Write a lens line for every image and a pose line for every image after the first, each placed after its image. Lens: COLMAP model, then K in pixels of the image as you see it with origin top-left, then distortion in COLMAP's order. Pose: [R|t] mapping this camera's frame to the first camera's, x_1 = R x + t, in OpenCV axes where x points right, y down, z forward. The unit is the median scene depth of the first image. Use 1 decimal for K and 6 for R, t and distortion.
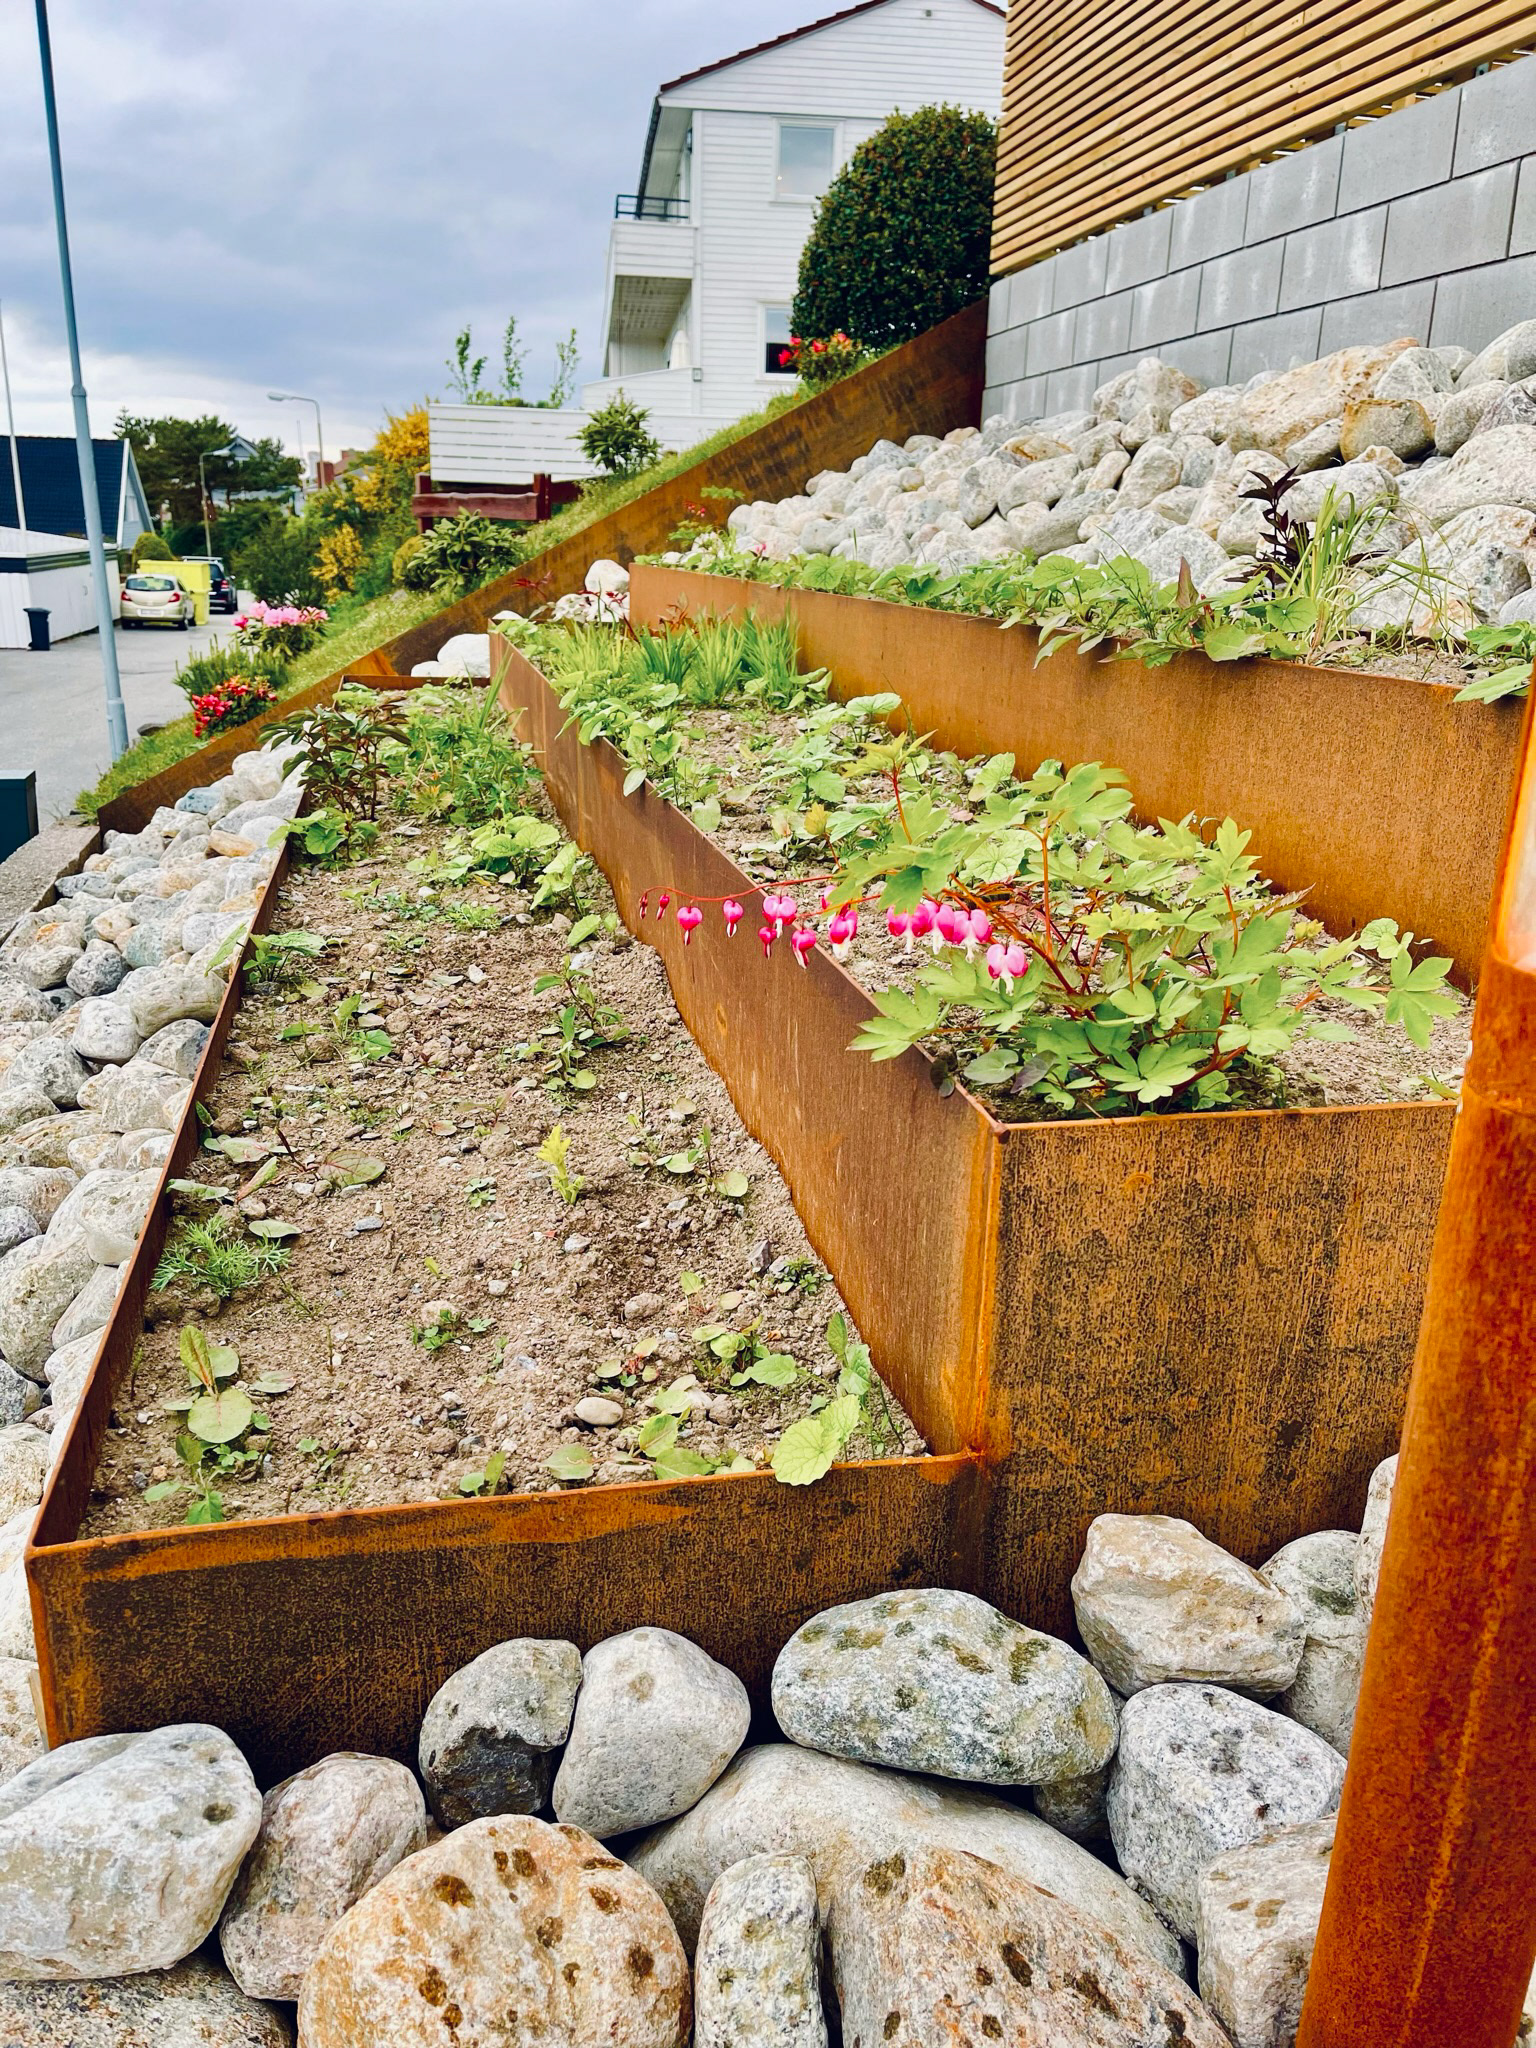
lens RADIAL K [[1538.9, 0, 778.6], [0, 1538.9, 1037.6], [0, 0, 1]] dist [0.074365, -0.098450]
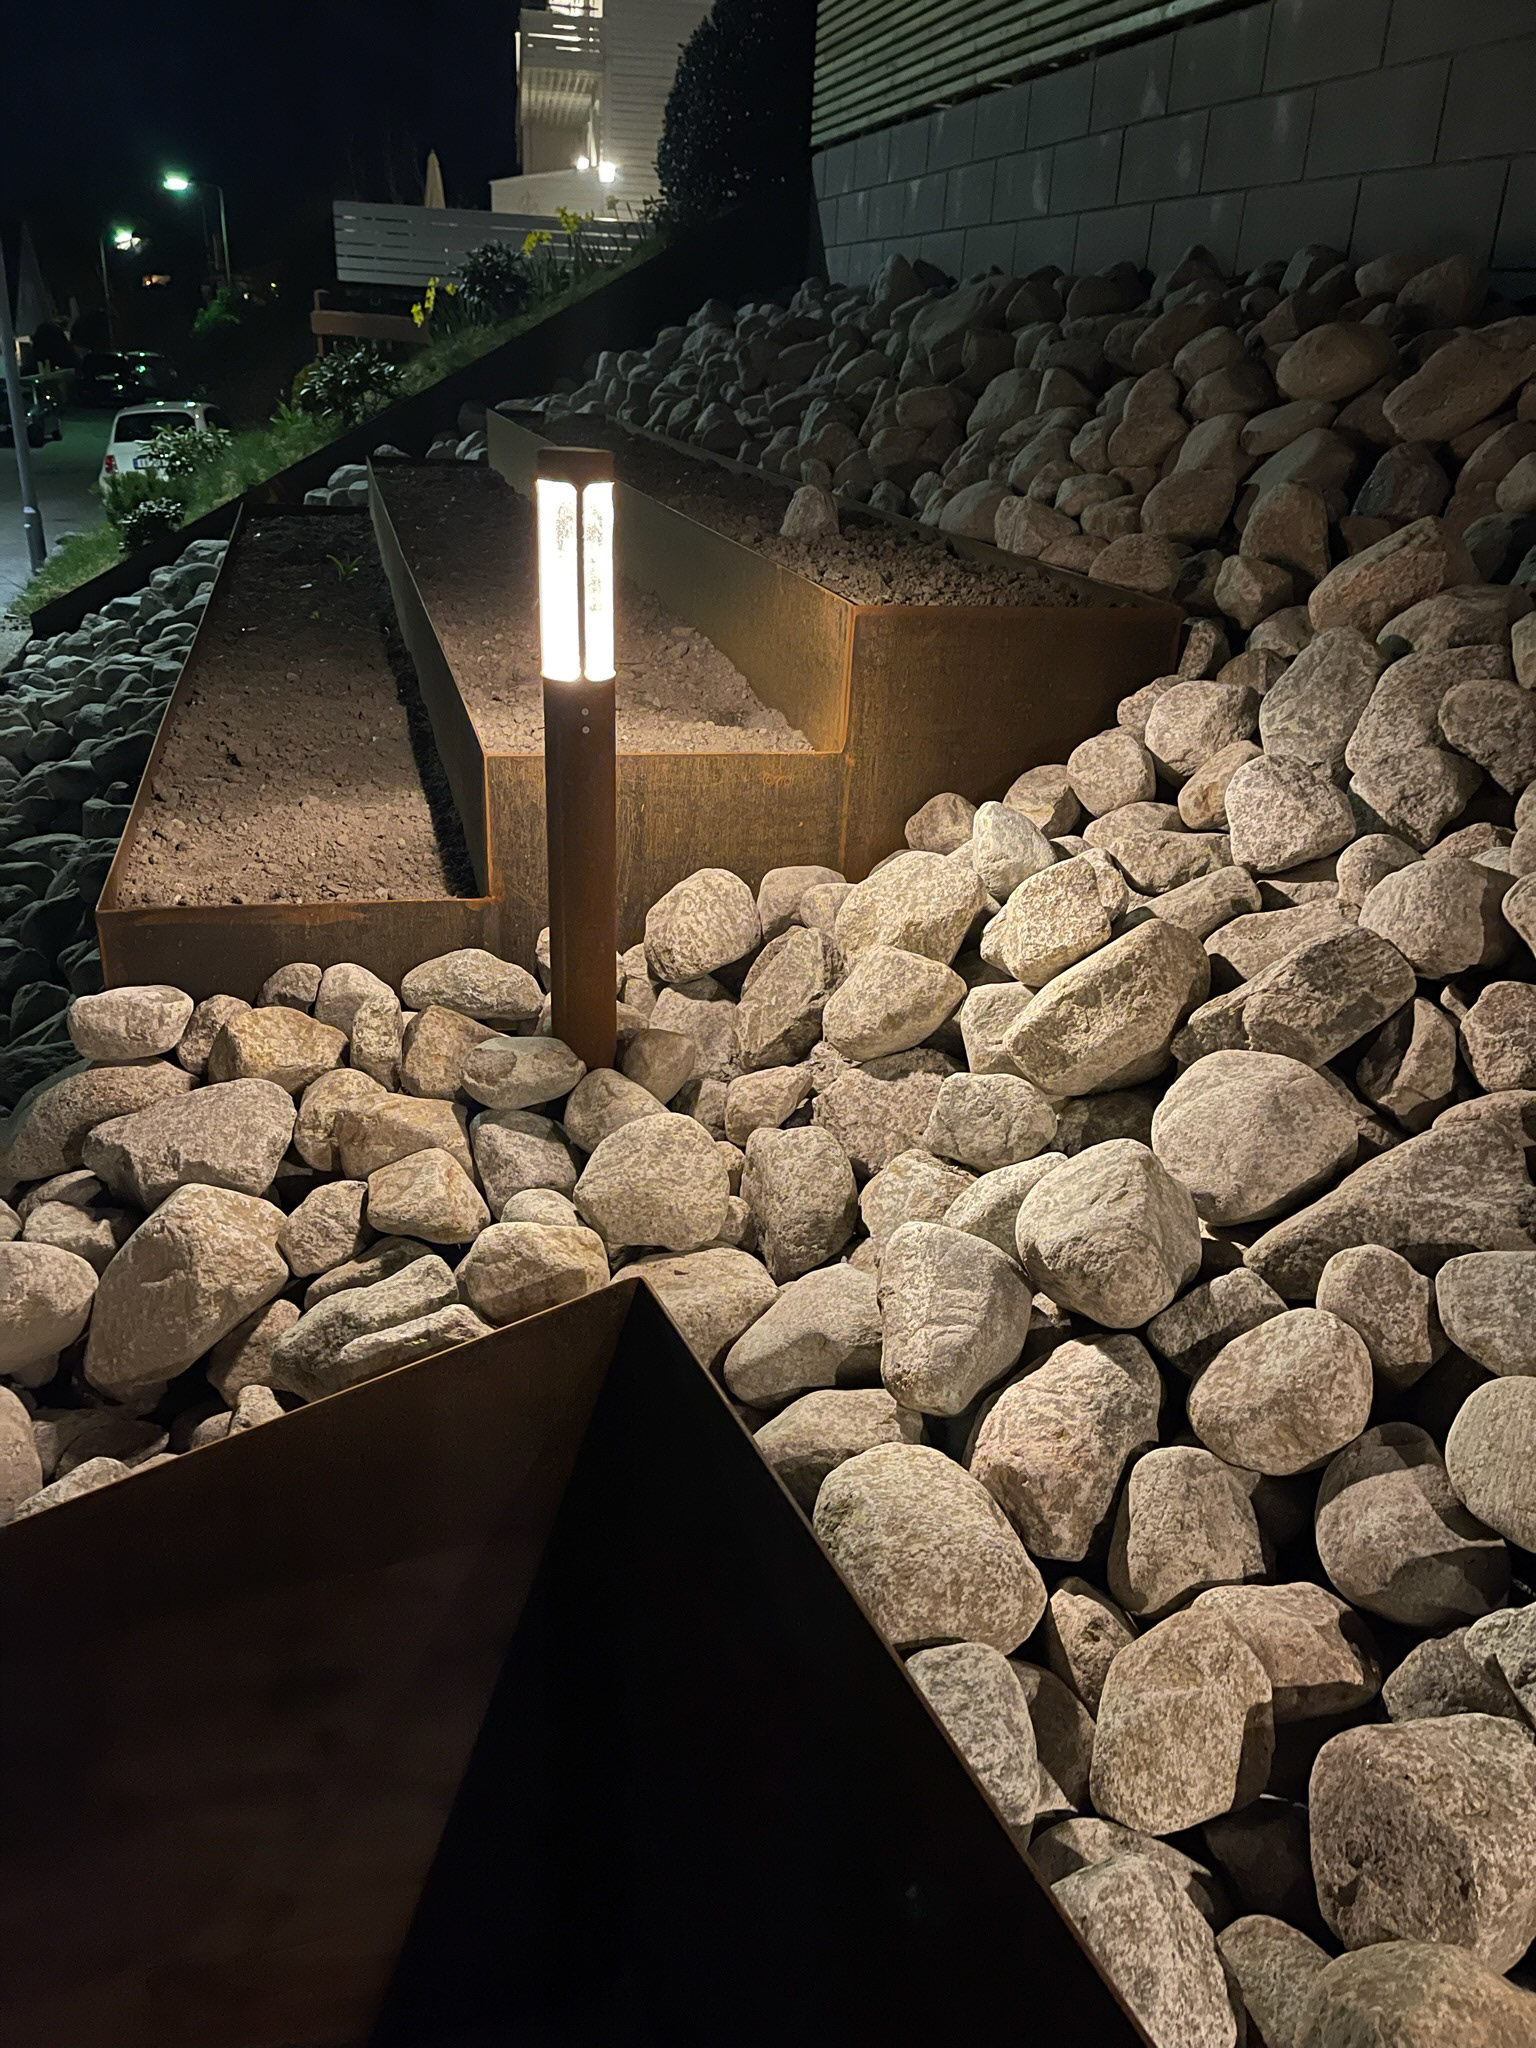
lens RADIAL K [[1538.9, 0, 778.6], [0, 1538.9, 1037.6], [0, 0, 1]] dist [0.074365, -0.098450]
pose [[0.999101, 0.008543, 0.041526, 0.092142], [-0.013289, 0.993229, 0.115413, 0.037147], [-0.040259, -0.115861, 0.992449, -0.278532]]
